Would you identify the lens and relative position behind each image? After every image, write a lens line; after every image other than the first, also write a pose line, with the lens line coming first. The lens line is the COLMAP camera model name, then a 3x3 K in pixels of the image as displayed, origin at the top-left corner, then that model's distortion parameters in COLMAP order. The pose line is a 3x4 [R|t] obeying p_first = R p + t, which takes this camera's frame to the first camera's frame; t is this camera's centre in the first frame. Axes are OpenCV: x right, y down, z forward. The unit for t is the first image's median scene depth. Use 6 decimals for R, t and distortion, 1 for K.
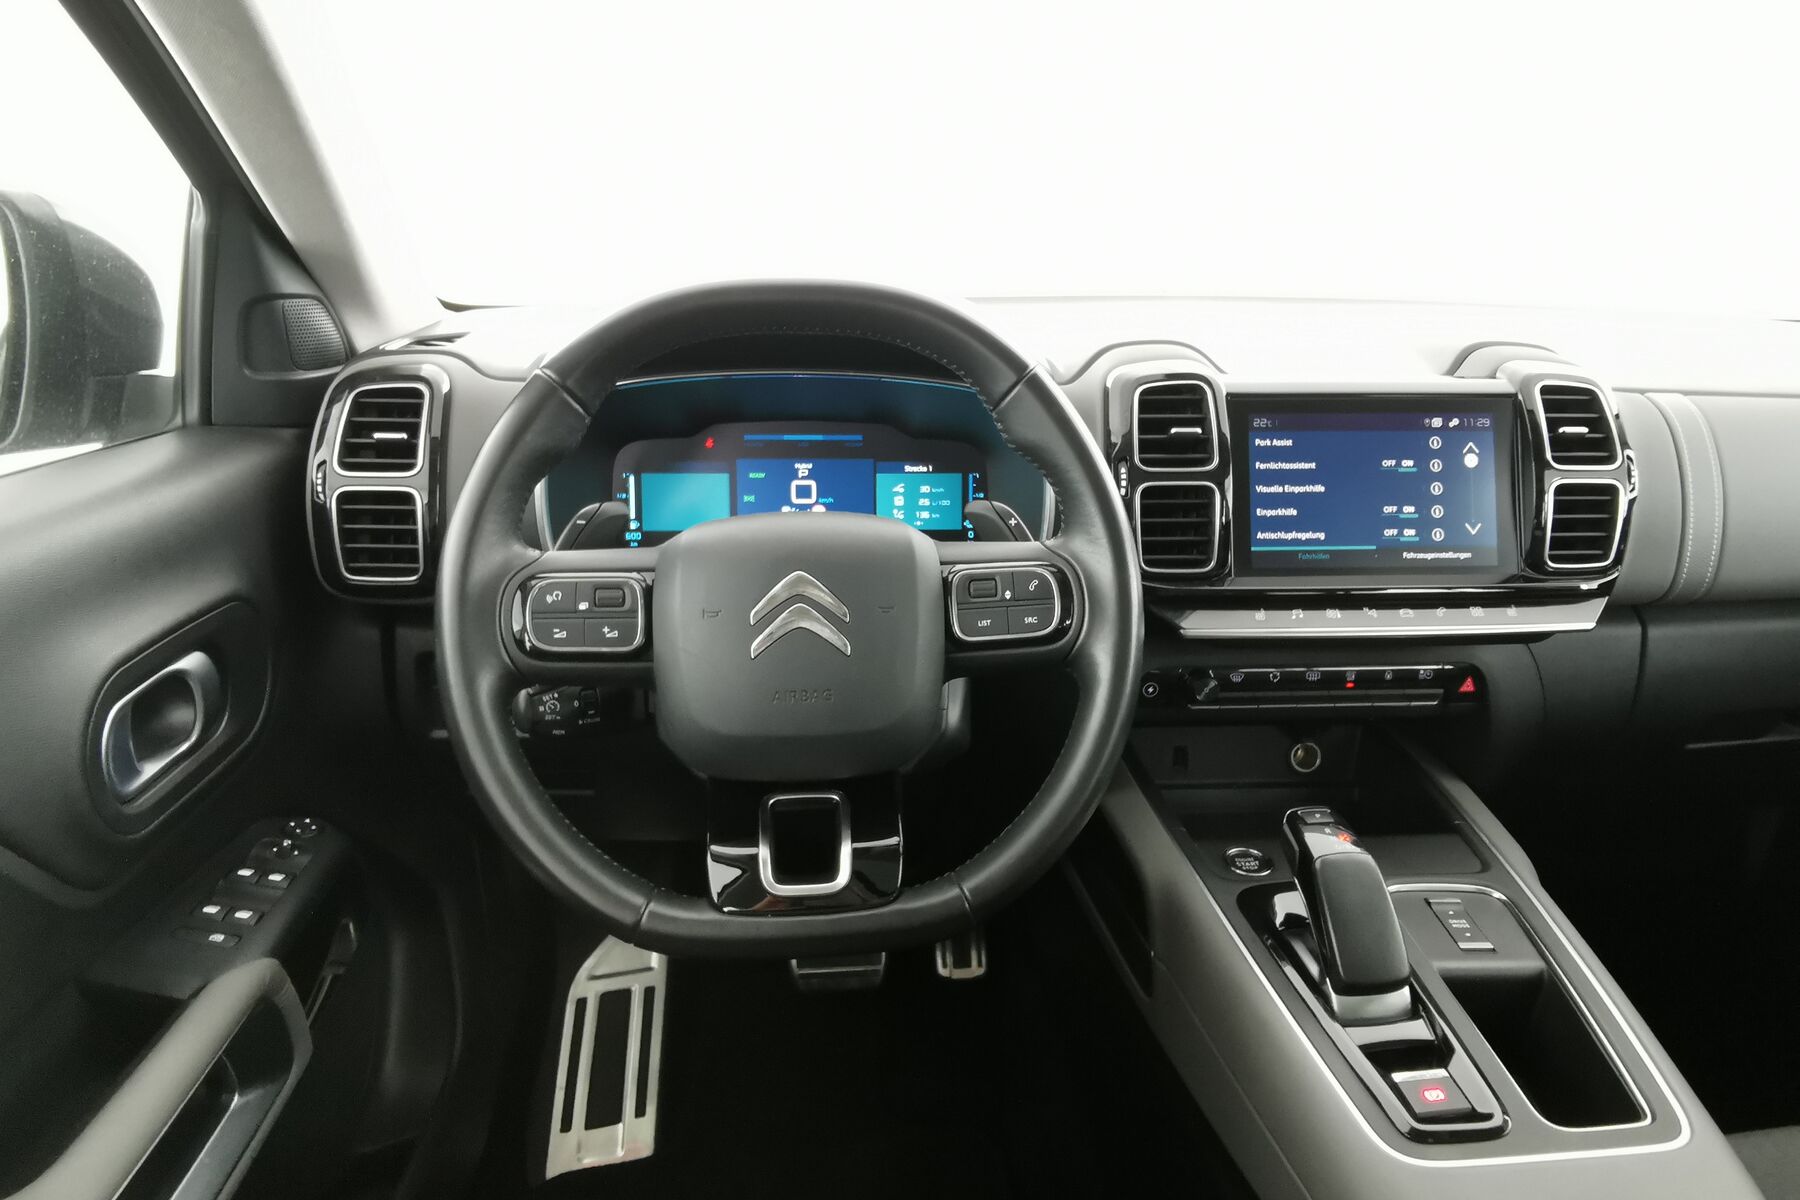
lens RADIAL K [[1143.8, 0, 898.4], [0, 1143.8, 596.1], [0, 0, 1]] dist [0.011906, -0.052327]
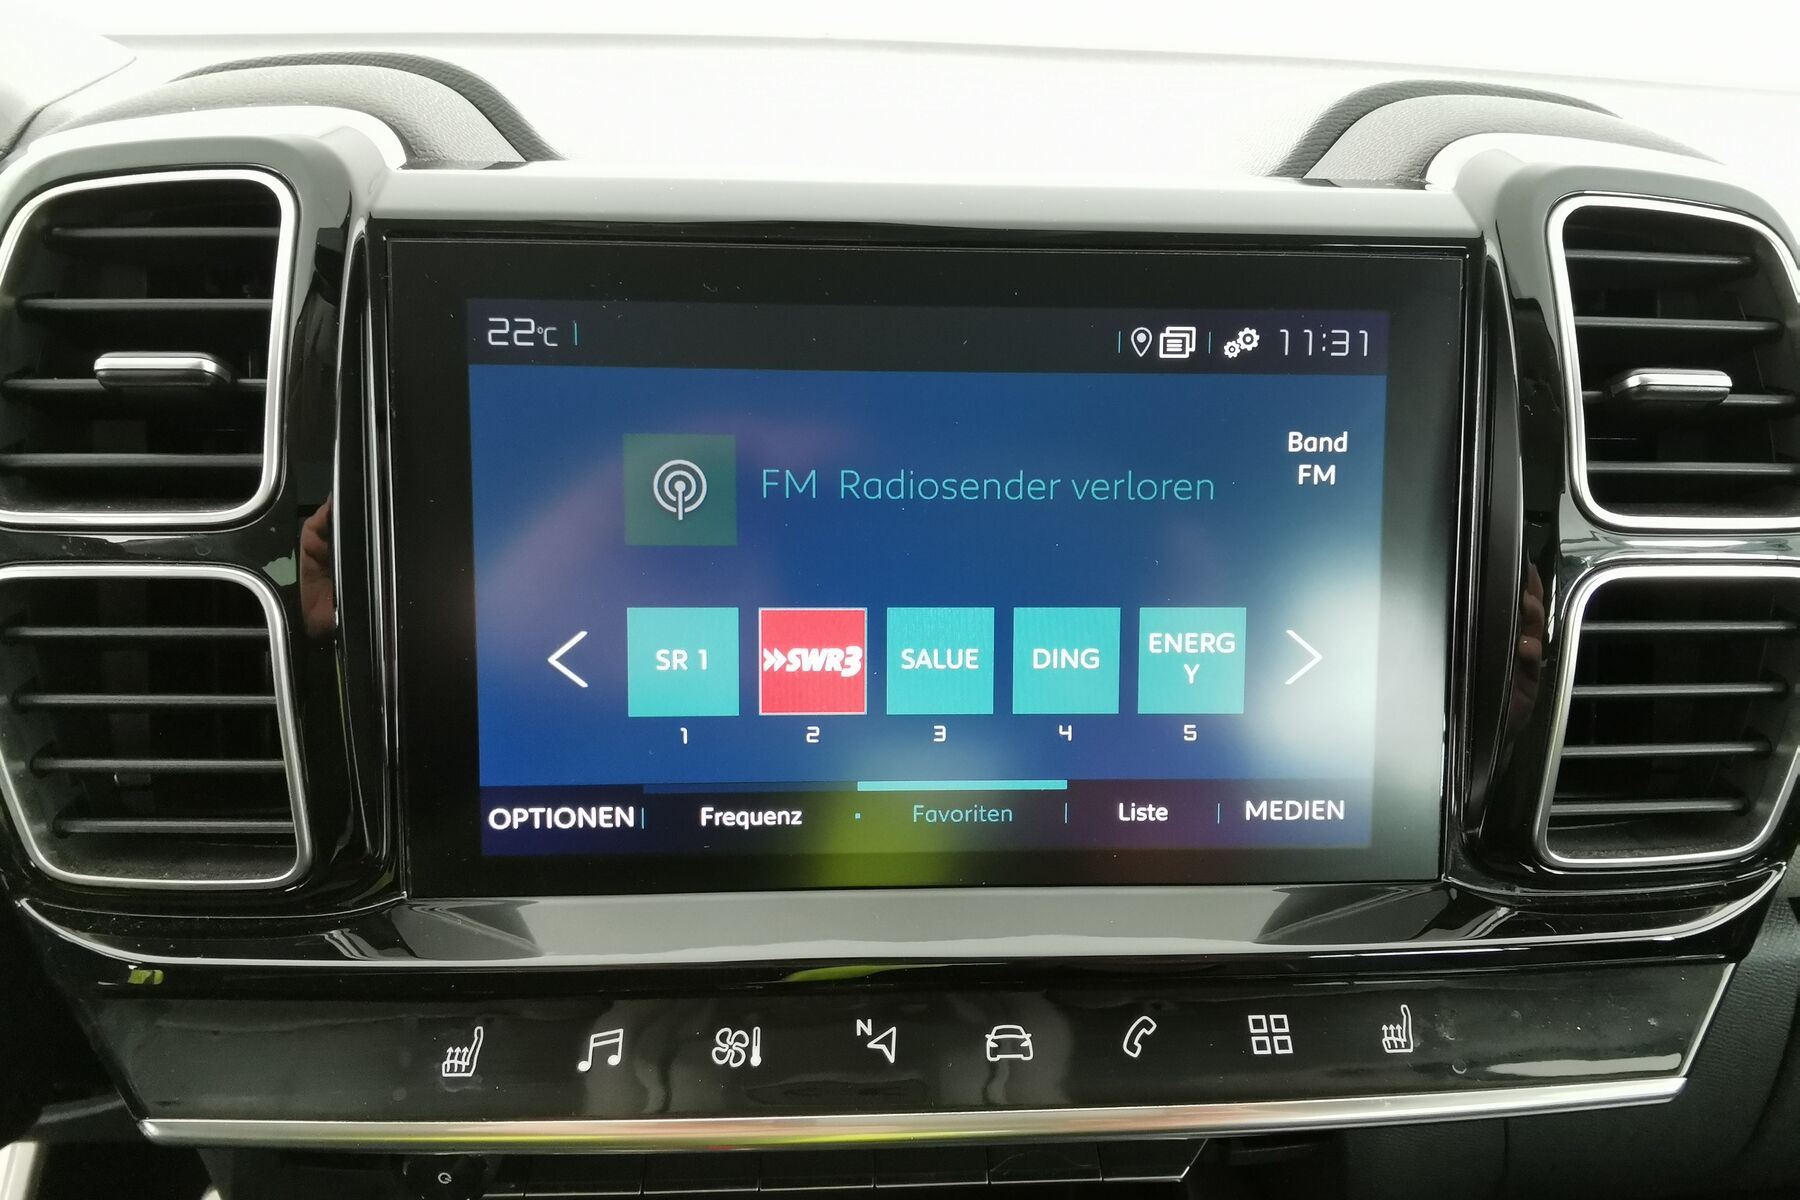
lens RADIAL K [[1143.8, 0, 911.5], [0, 1143.8, 567.0], [0, 0, 1]] dist [0.011906, -0.052327]
pose [[0.999693, 0.022310, -0.010747, 0.410965], [-0.021065, 0.994289, 0.104620, -0.125217], [0.013020, -0.104361, 0.994454, 0.720203]]
